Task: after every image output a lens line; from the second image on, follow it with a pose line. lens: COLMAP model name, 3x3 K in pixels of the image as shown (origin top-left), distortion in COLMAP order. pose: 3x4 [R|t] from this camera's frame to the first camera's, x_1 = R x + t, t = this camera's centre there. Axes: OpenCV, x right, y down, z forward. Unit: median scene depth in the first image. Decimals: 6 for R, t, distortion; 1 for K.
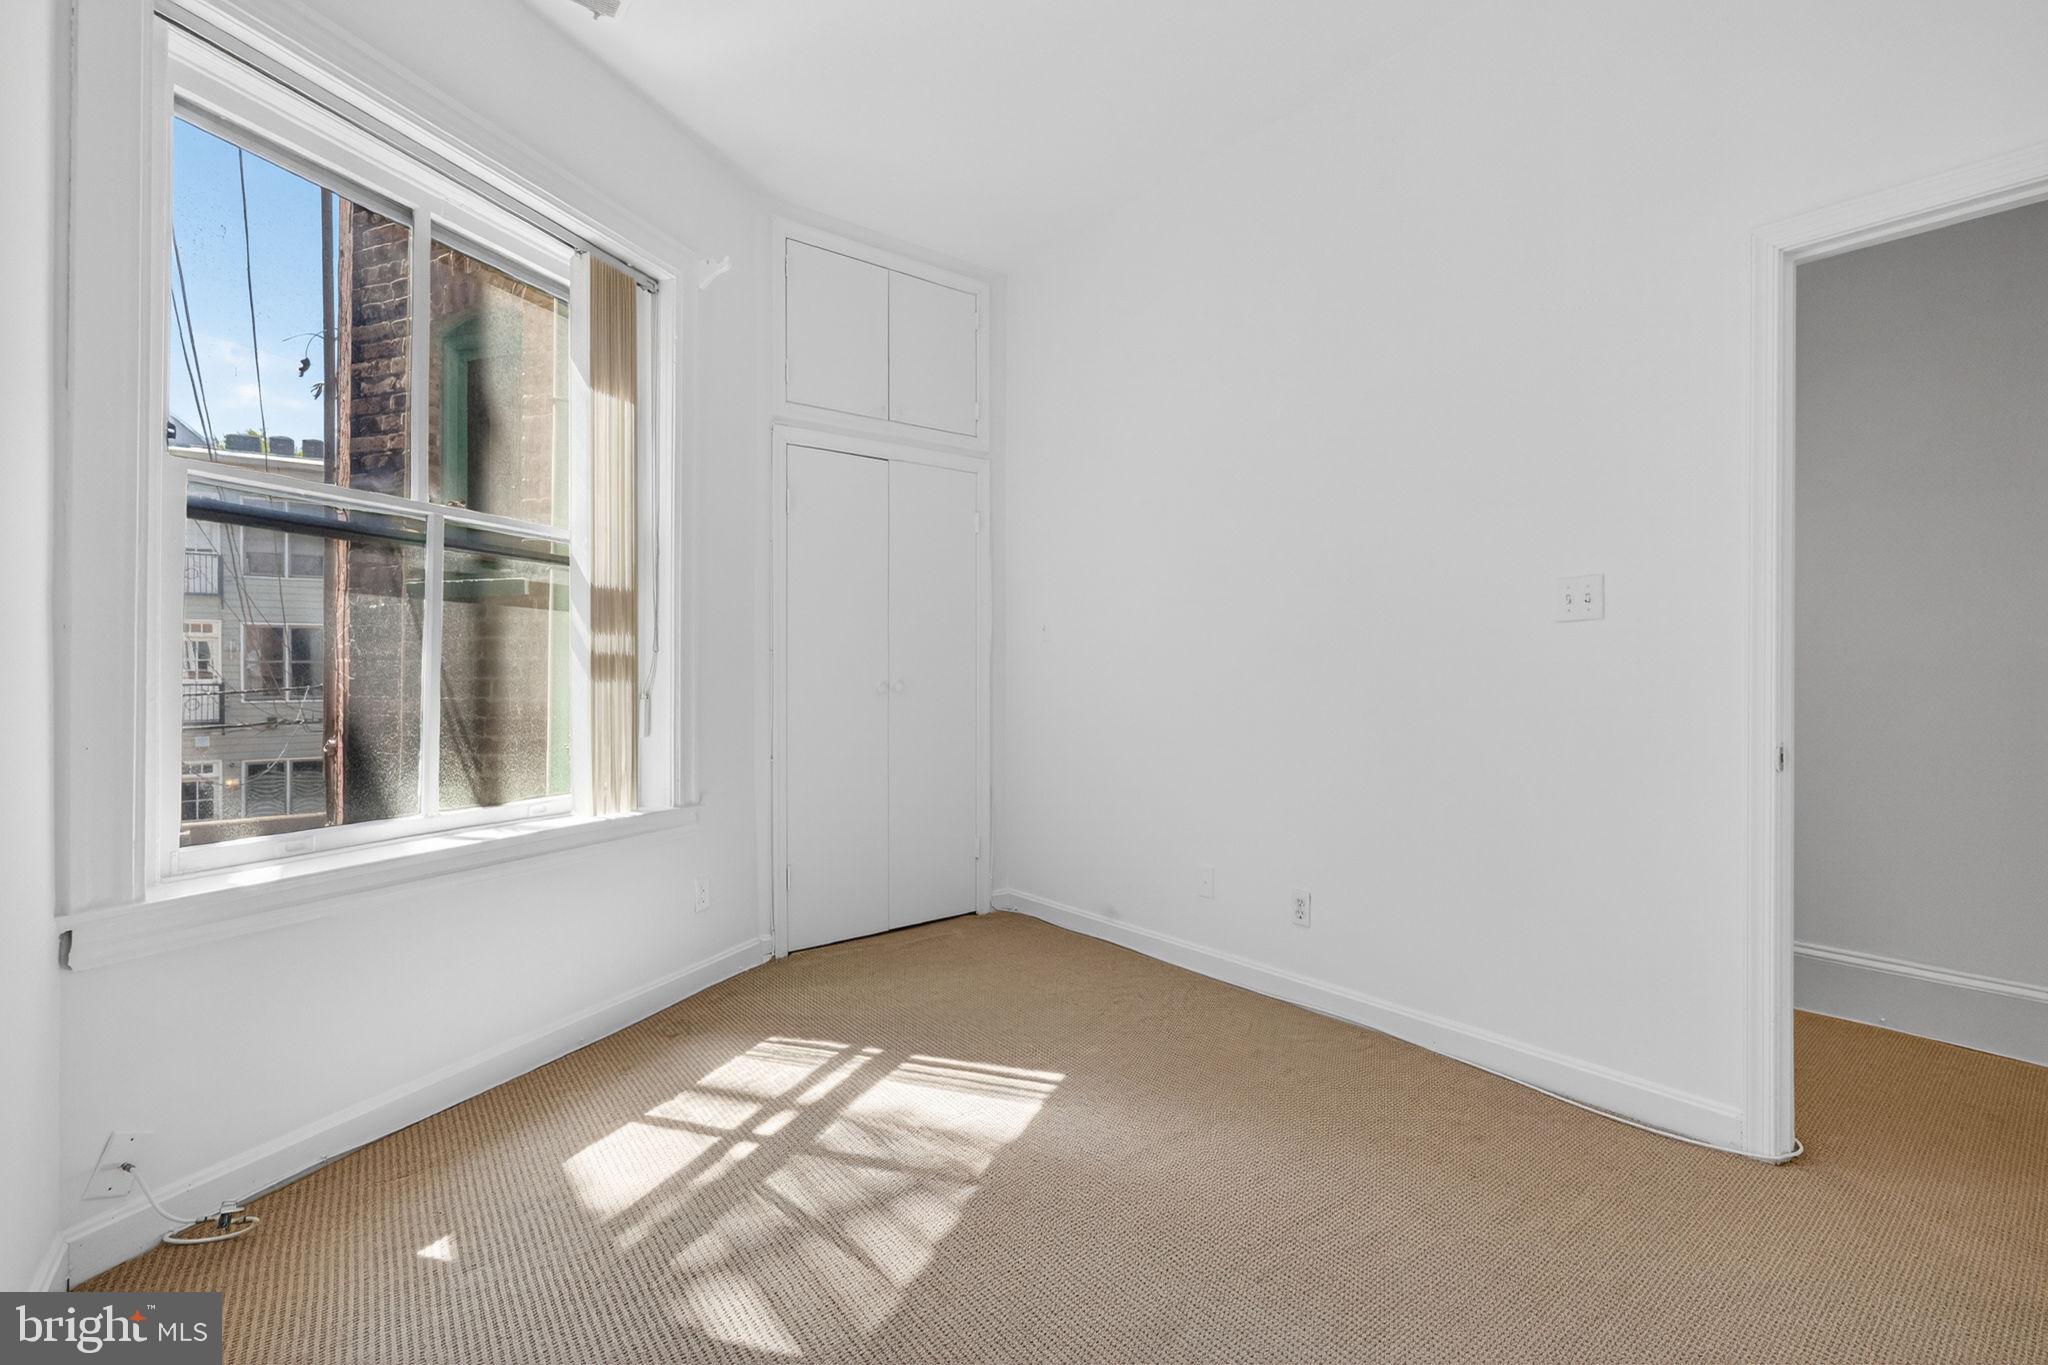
lens RADIAL K [[895.2, 0, 1024.8], [0, 895.2, 666.5], [0, 0, 1]] dist [0.000446, -0.001010]
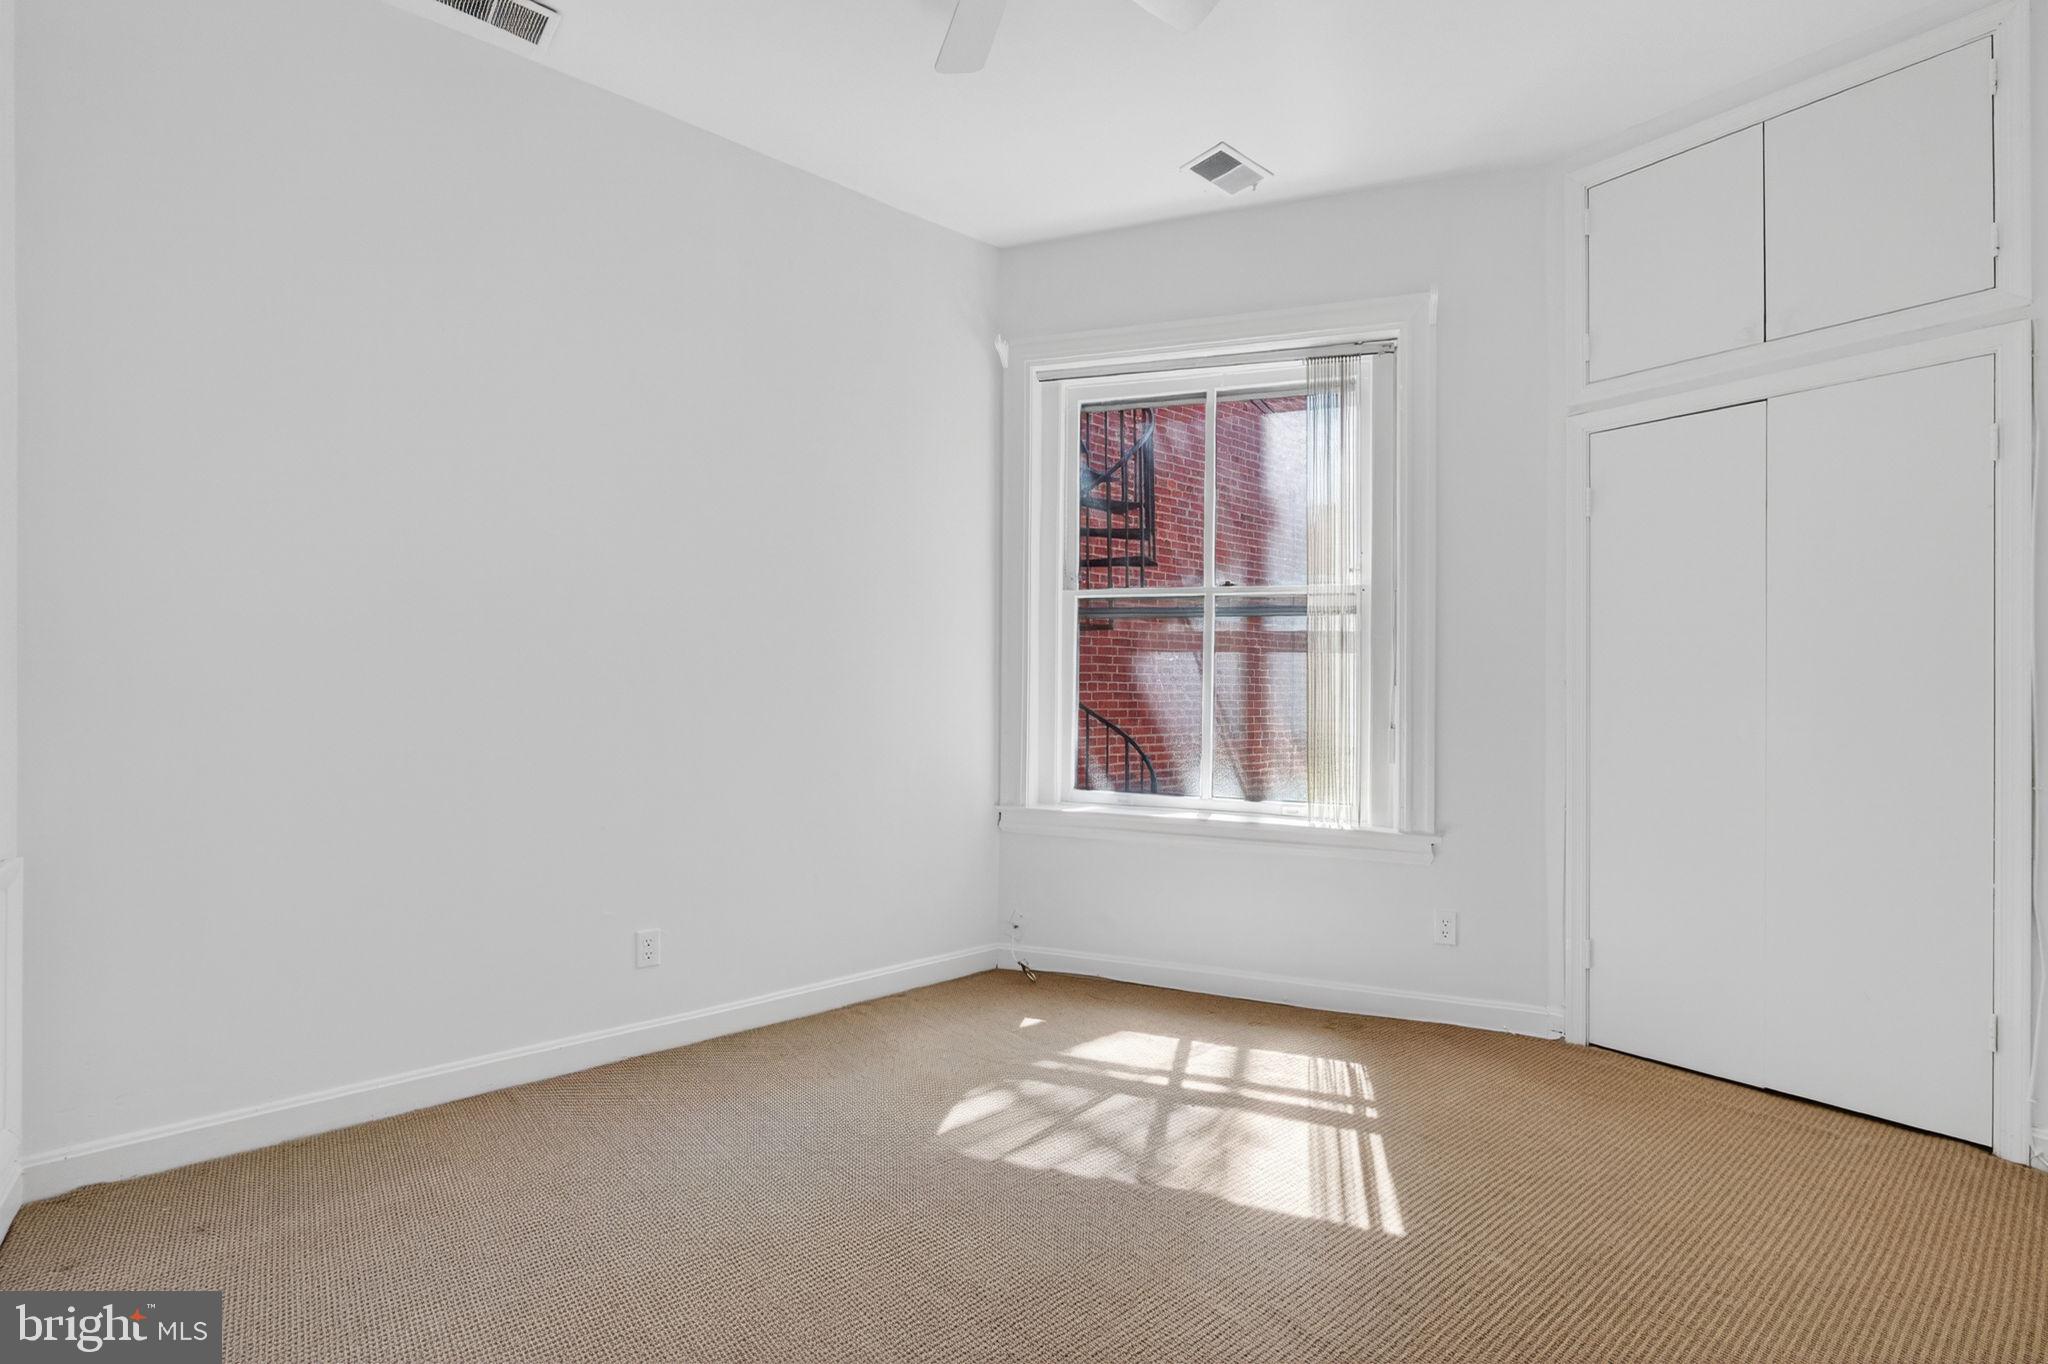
lens RADIAL K [[895.2, 0, 1023.9], [0, 895.2, 689.5], [0, 0, 1]] dist [0.000446, -0.001010]
pose [[0.038564, 0.000558, -0.999256, 0.791610], [-0.004085, 0.999992, 0.000401, -0.011561], [0.999248, 0.004067, 0.038566, 0.636025]]
